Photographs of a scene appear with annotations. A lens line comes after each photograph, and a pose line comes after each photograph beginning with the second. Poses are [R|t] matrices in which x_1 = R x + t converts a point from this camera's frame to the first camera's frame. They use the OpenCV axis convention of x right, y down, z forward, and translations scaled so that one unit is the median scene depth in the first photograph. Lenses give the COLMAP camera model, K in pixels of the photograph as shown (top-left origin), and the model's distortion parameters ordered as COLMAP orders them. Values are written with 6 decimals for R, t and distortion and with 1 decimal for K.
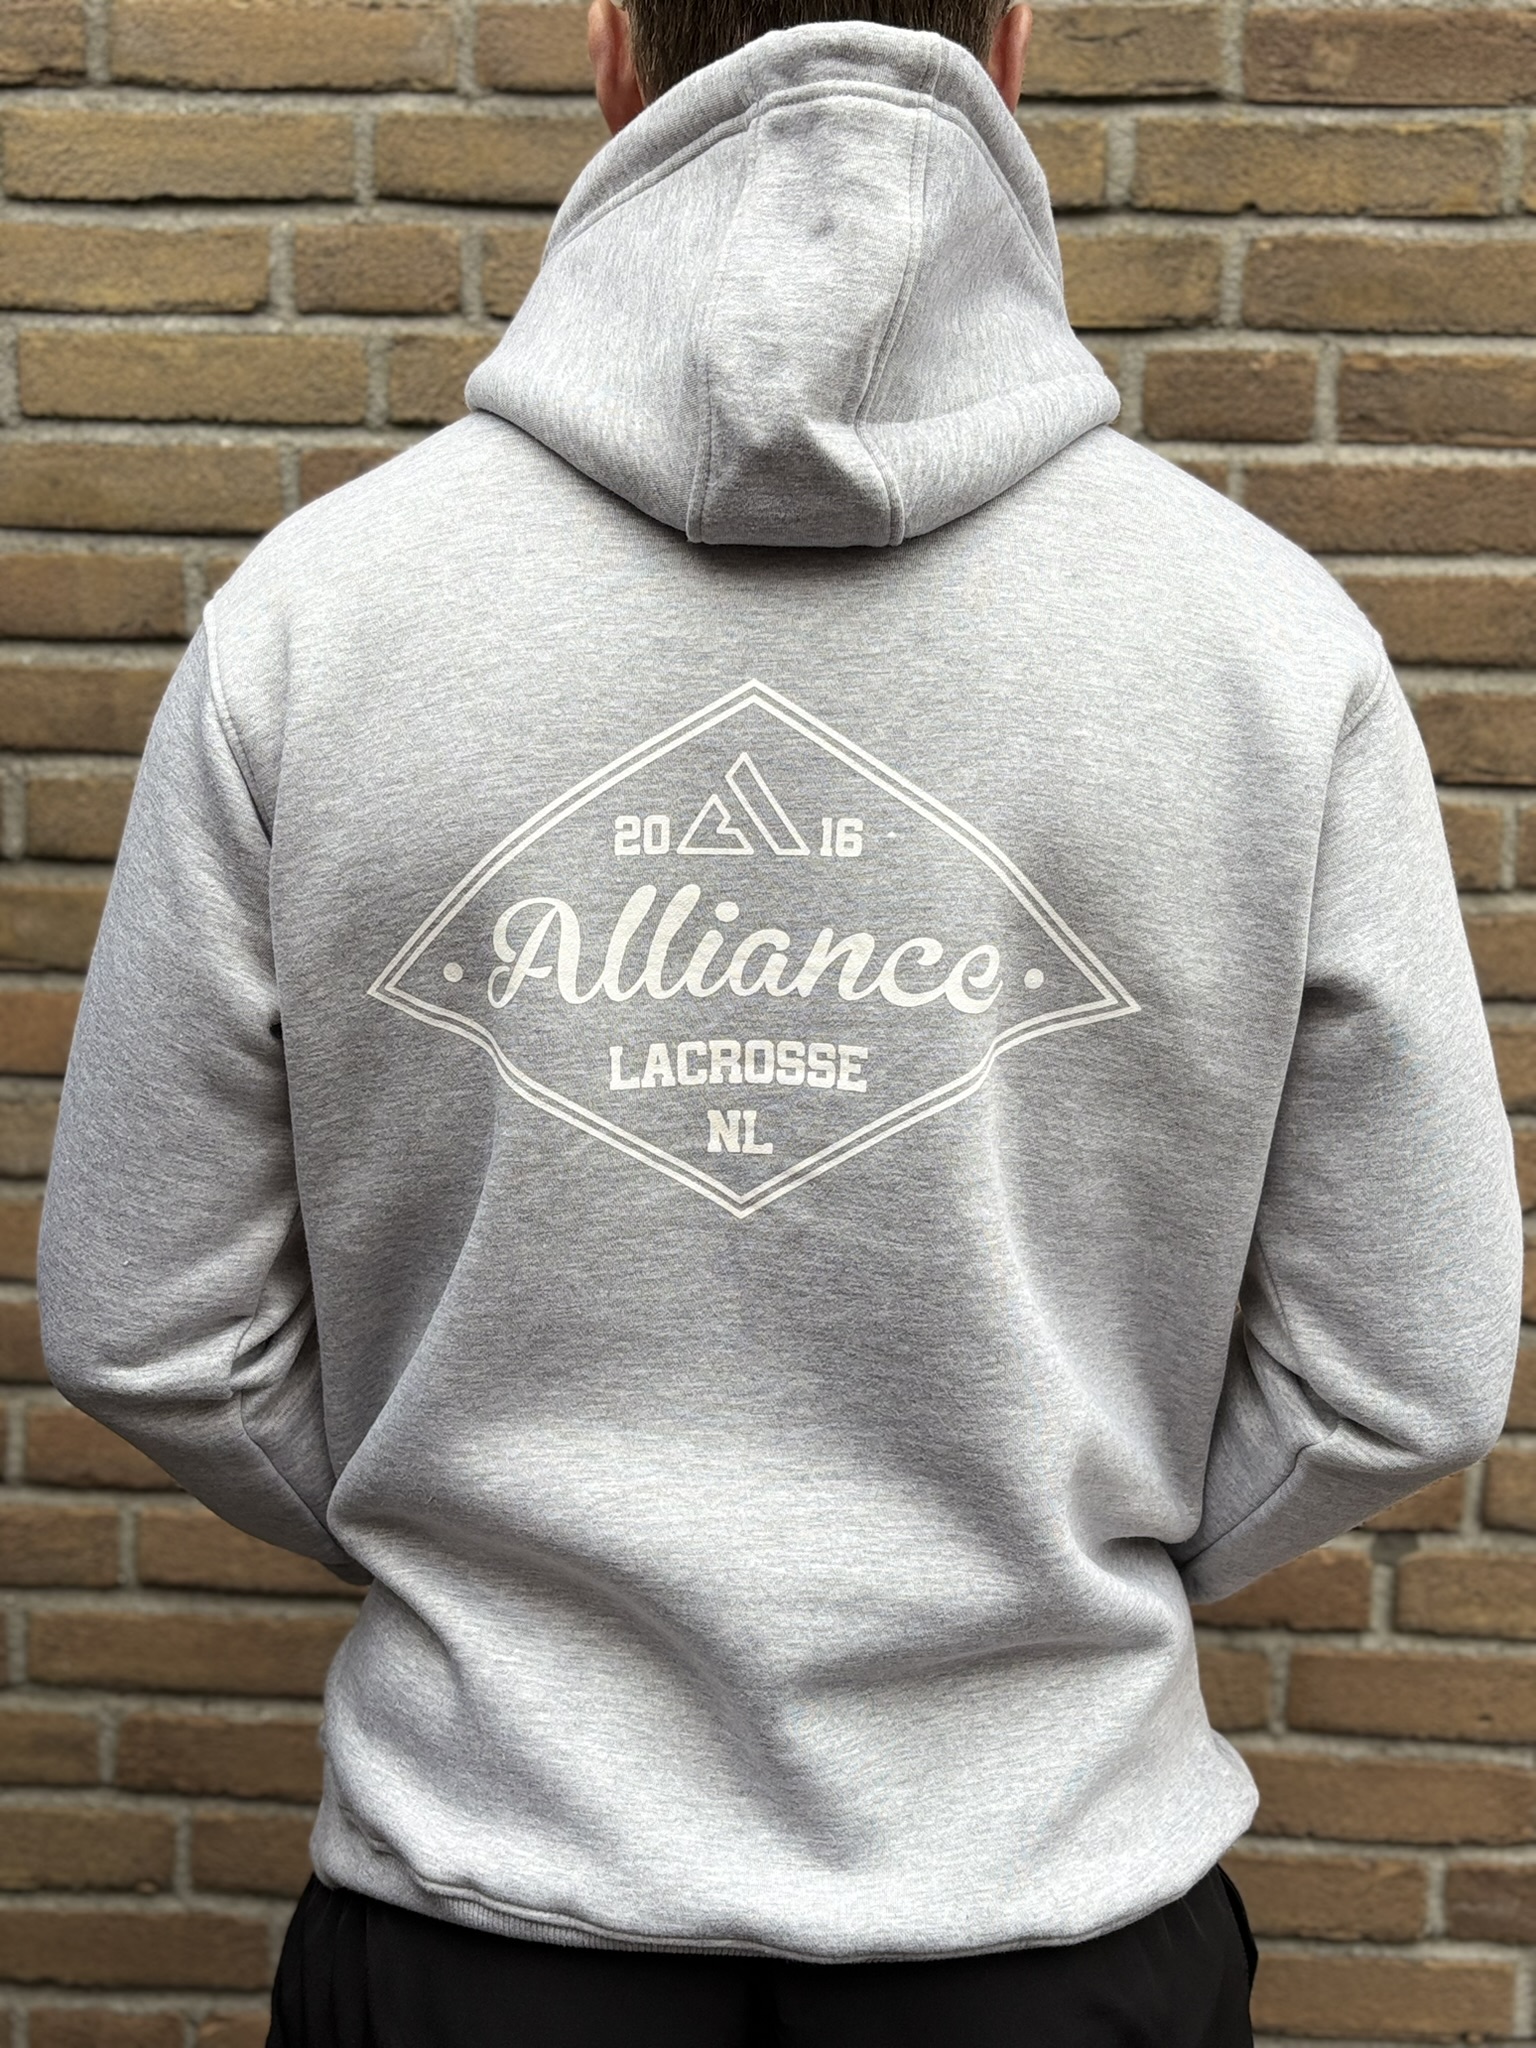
lens RADIAL K [[2393.1, 0, 762.4], [0, 2393.1, 1010.0], [0, 0, 1]] dist [-0.021360, 0.000000]
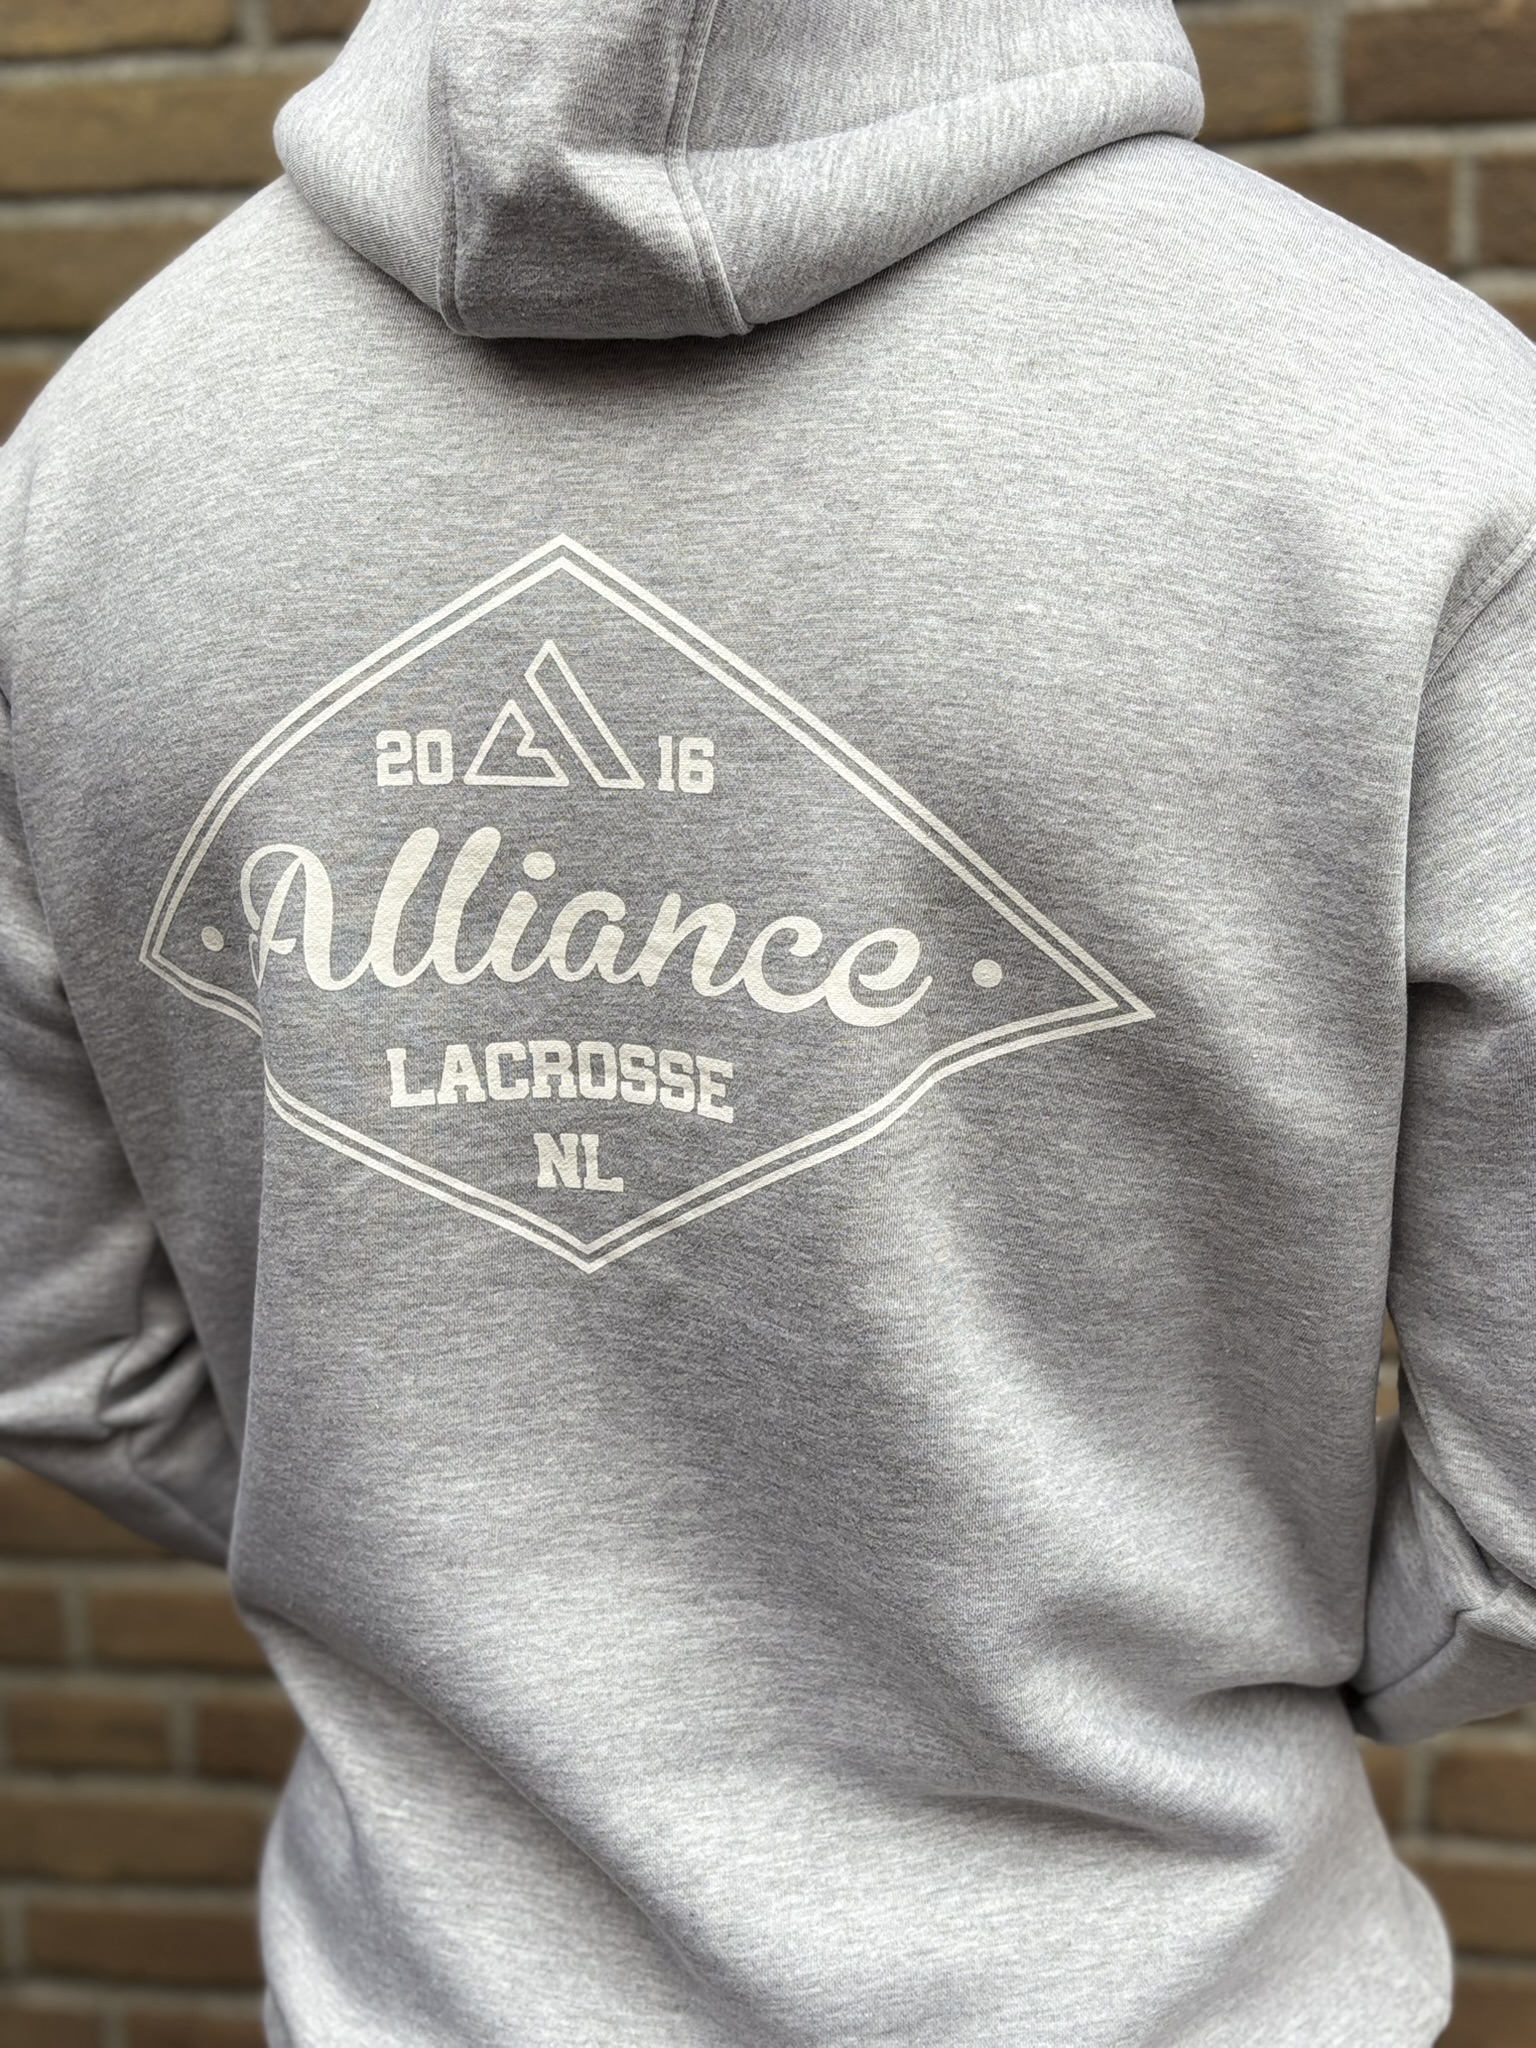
lens RADIAL K [[2393.1, 0, 745.2], [0, 2393.1, 968.8], [0, 0, 1]] dist [-0.021360, 0.000000]
pose [[0.962843, 0.030801, -0.268301, 0.238091], [-0.006220, 0.995740, 0.091992, -0.076921], [0.269991, -0.086905, 0.958933, 0.336638]]
